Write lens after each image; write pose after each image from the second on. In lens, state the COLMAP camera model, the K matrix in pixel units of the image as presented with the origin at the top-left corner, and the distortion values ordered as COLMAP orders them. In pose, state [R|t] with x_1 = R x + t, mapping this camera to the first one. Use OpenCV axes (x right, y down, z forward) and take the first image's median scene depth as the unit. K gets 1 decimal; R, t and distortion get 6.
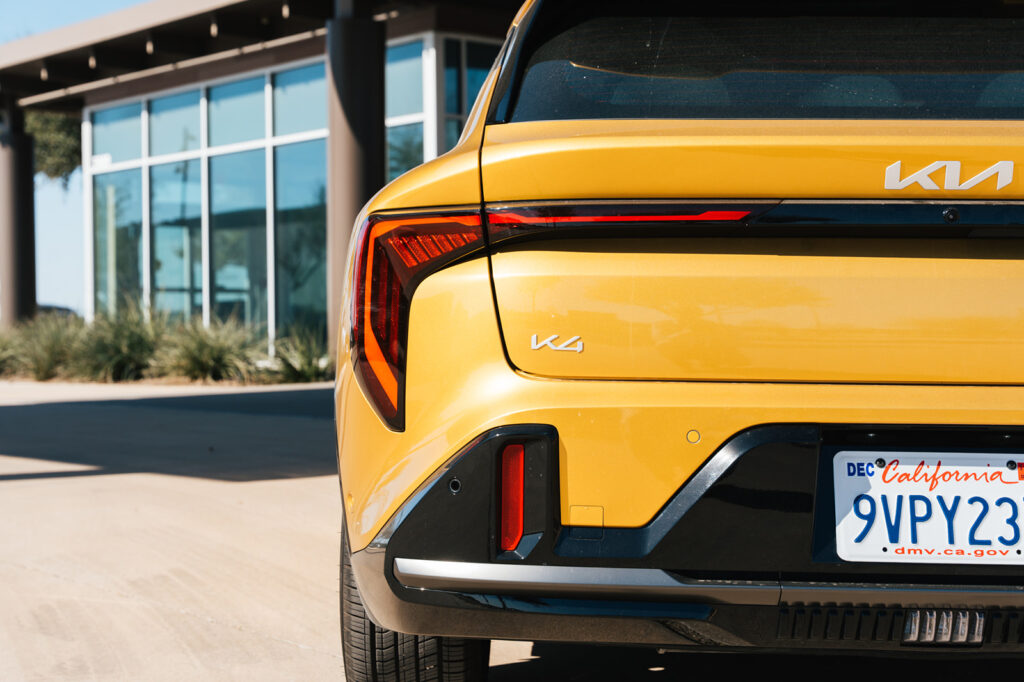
lens RADIAL K [[1709.4, 0, 512.0], [0, 1709.4, 341.0], [0, 0, 1]] dist [0.015780, 0.012054]
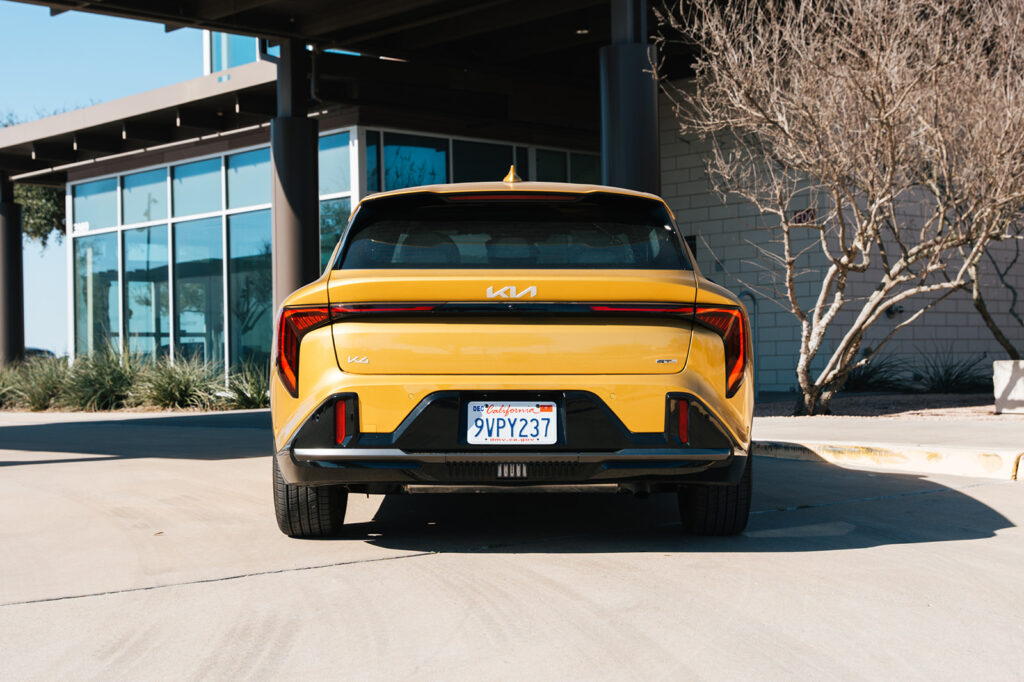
lens RADIAL K [[1589.1, 0, 512.0], [0, 1589.1, 341.0], [0, 0, 1]] dist [0.000627, -0.075378]
pose [[0.999133, -0.009744, 0.040477, 0.019686], [0.010671, 0.999684, -0.022762, 0.003622], [-0.040243, 0.023174, 0.998921, -0.166102]]
